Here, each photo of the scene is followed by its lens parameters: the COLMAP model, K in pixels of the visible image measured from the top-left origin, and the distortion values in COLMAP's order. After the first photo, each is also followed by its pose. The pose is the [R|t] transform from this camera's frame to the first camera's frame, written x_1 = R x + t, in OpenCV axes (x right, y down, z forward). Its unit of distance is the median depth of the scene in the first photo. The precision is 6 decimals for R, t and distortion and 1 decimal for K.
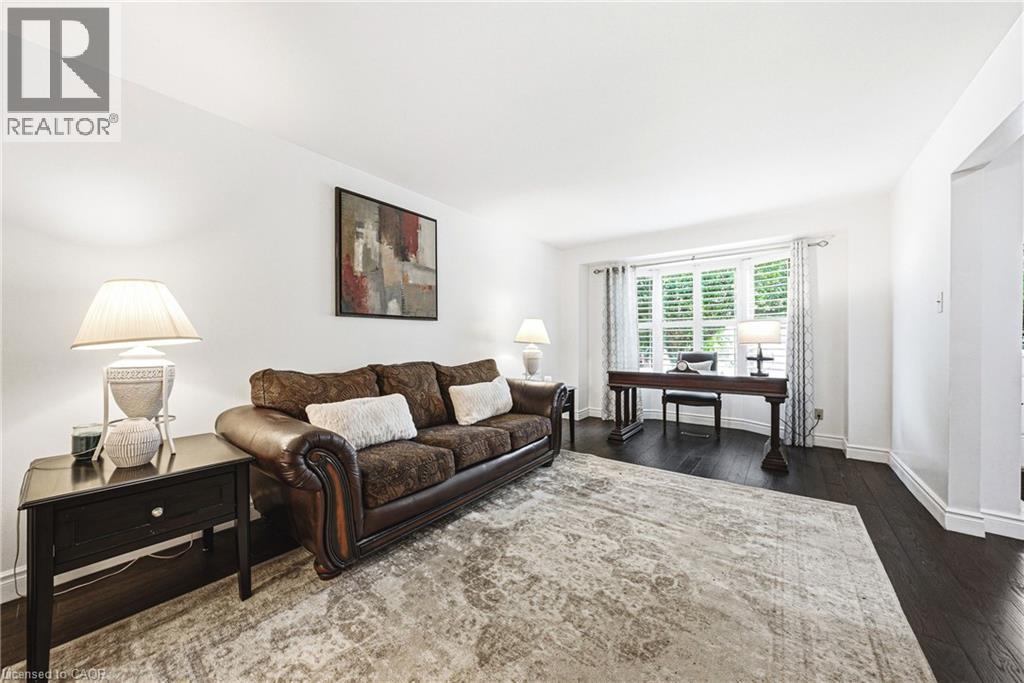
lens RADIAL K [[351.3, 0, 519.4], [0, 351.3, 340.0], [0, 0, 1]] dist [-0.013079, 0.000484]
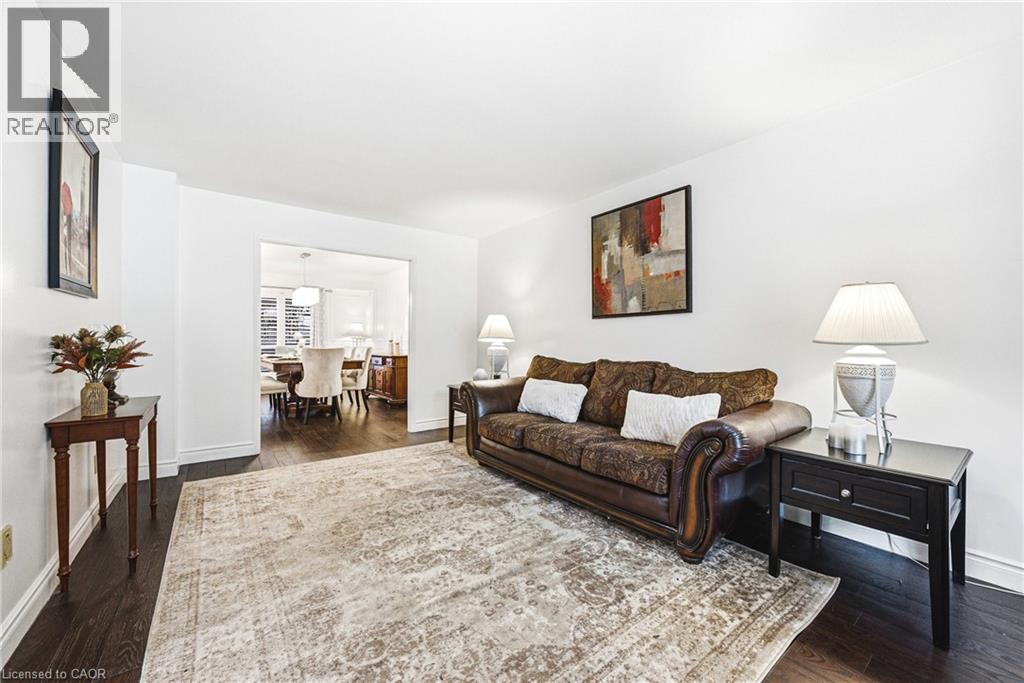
lens RADIAL K [[398.9, 0, 518.9], [0, 398.9, 341.6], [0, 0, 1]] dist [0.002124, -0.000245]
pose [[-0.253289, 0.006819, -0.967367, 0.842731], [0.005636, 0.999969, 0.005573, 0.003233], [0.967374, -0.004041, -0.253320, 0.987316]]
